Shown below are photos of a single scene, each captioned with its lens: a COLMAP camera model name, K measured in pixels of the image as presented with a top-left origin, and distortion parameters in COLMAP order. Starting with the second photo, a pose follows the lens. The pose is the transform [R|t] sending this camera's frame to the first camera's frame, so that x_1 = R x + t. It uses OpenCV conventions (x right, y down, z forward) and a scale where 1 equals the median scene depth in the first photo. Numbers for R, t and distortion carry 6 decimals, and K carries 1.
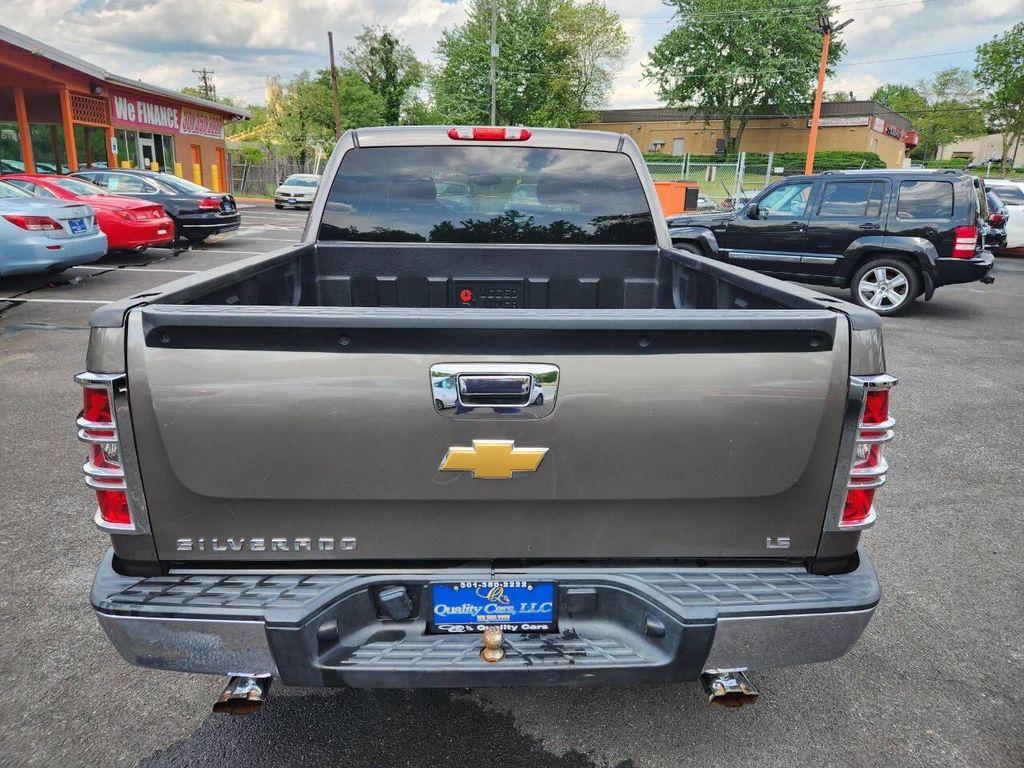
lens RADIAL K [[750.9, 0, 514.9], [0, 750.9, 356.1], [0, 0, 1]] dist [0.066587, -0.054290]
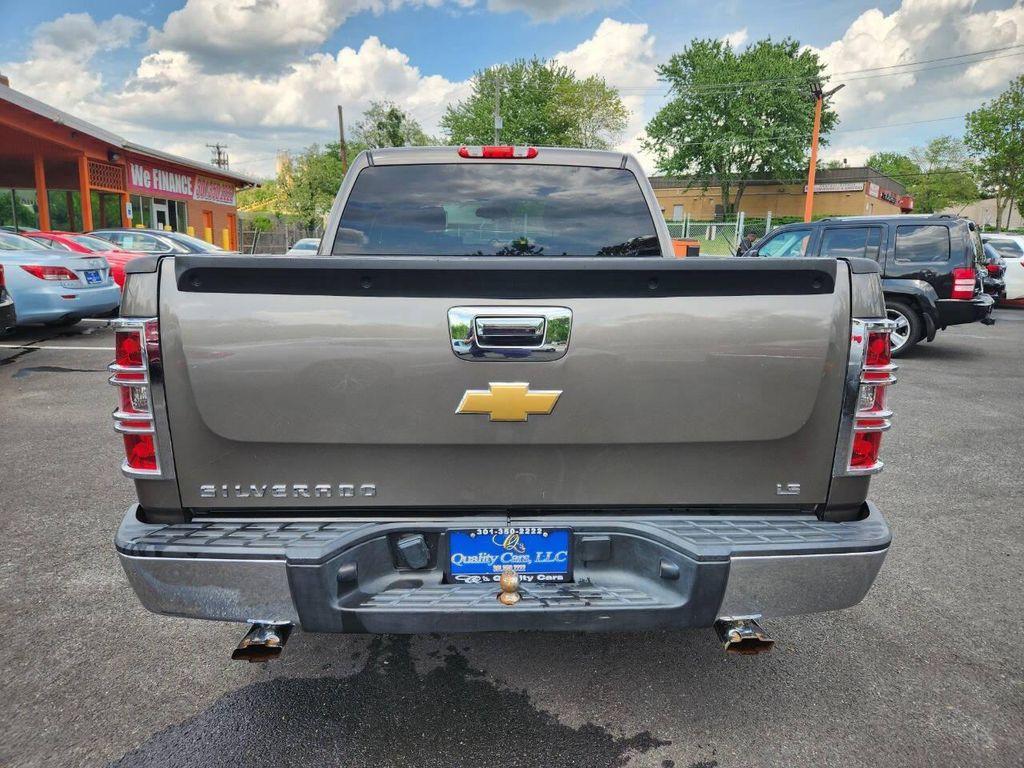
lens RADIAL K [[750.9, 0, 514.9], [0, 750.9, 356.1], [0, 0, 1]] dist [0.066587, -0.054290]
pose [[0.999958, -0.007495, -0.005350, -0.002702], [0.007002, 0.996197, -0.086846, 0.030637], [0.005981, 0.086805, 0.996207, -0.006384]]
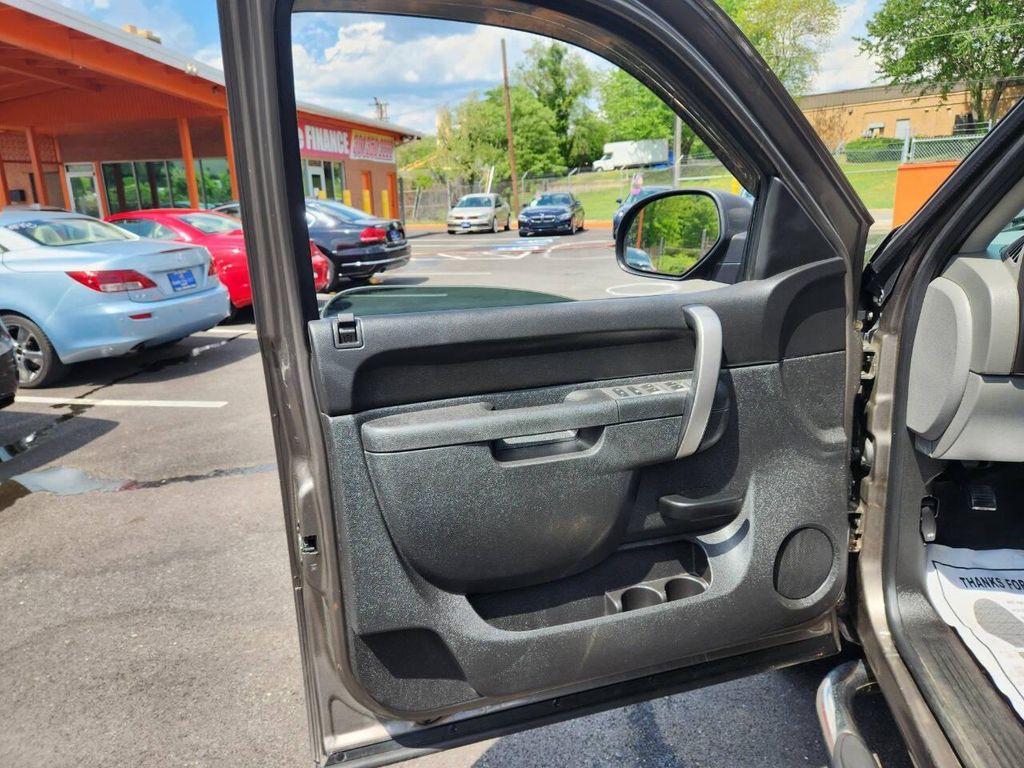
lens RADIAL K [[749.9, 0, 464.3], [0, 749.9, 382.5], [0, 0, 1]] dist [0.066338, -0.054158]
pose [[0.960551, -0.004122, -0.278072, -0.161841], [0.007727, 0.999900, 0.011872, -0.094445], [0.277995, -0.013552, 0.960487, 0.467836]]
